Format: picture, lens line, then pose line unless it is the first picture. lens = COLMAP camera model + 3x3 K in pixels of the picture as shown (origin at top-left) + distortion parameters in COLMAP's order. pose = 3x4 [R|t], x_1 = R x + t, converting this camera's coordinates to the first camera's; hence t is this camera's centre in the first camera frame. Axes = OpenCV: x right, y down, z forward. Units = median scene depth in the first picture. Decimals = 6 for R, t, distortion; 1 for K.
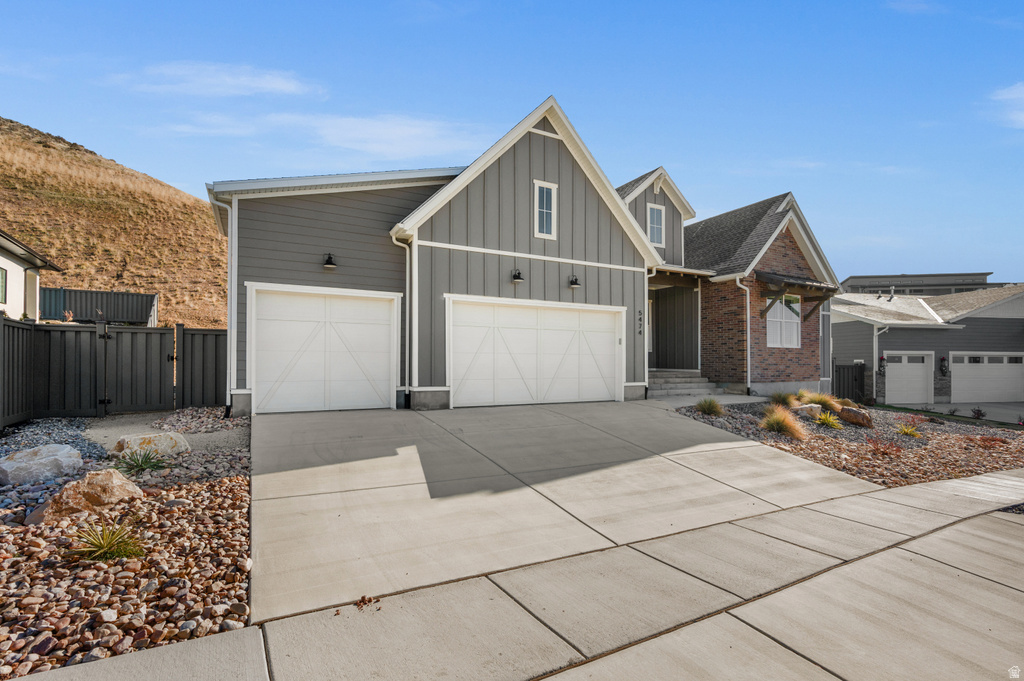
lens RADIAL K [[472.1, 0, 513.7], [0, 472.1, 366.3], [0, 0, 1]] dist [-0.008712, -0.000054]
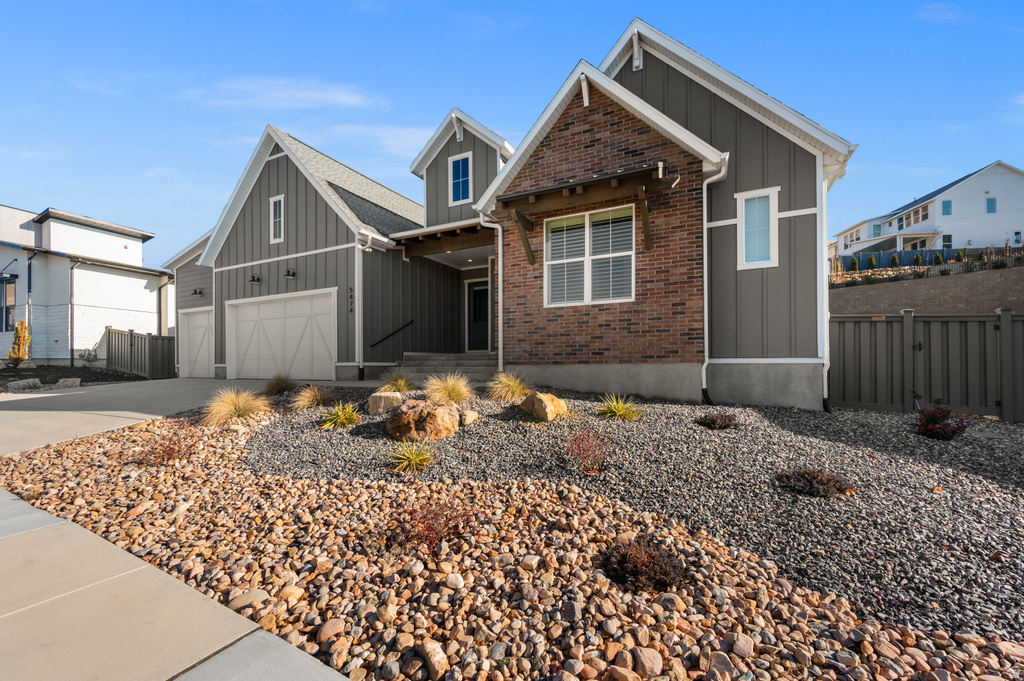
lens RADIAL K [[407.5, 0, 524.6], [0, 407.5, 362.0], [0, 0, 1]] dist [-0.000924, 0.000021]
pose [[0.598287, -0.008229, -0.801239, 1.272557], [0.008625, 0.999955, -0.003830, 0.043864], [0.801235, -0.004619, 0.598332, 0.875744]]
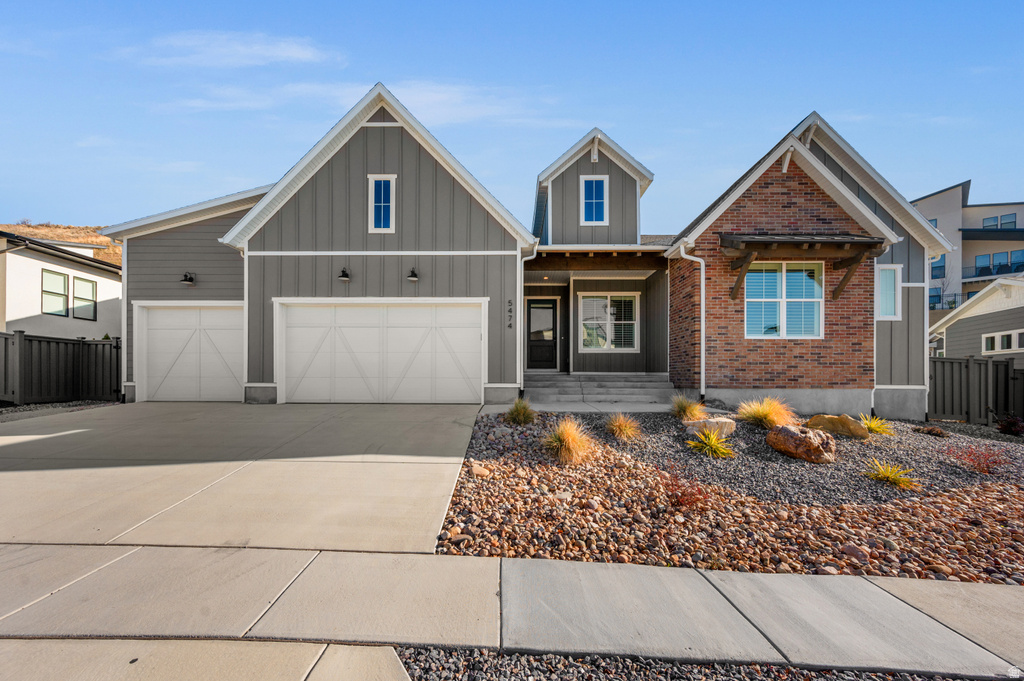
lens RADIAL K [[407.5, 0, 512.9], [0, 407.5, 376.2], [0, 0, 1]] dist [-0.000924, 0.000021]
pose [[0.878949, 0.003207, -0.476905, 0.698439], [-0.002957, 0.999995, 0.001274, 0.021214], [0.476906, 0.000290, 0.878954, 0.389620]]
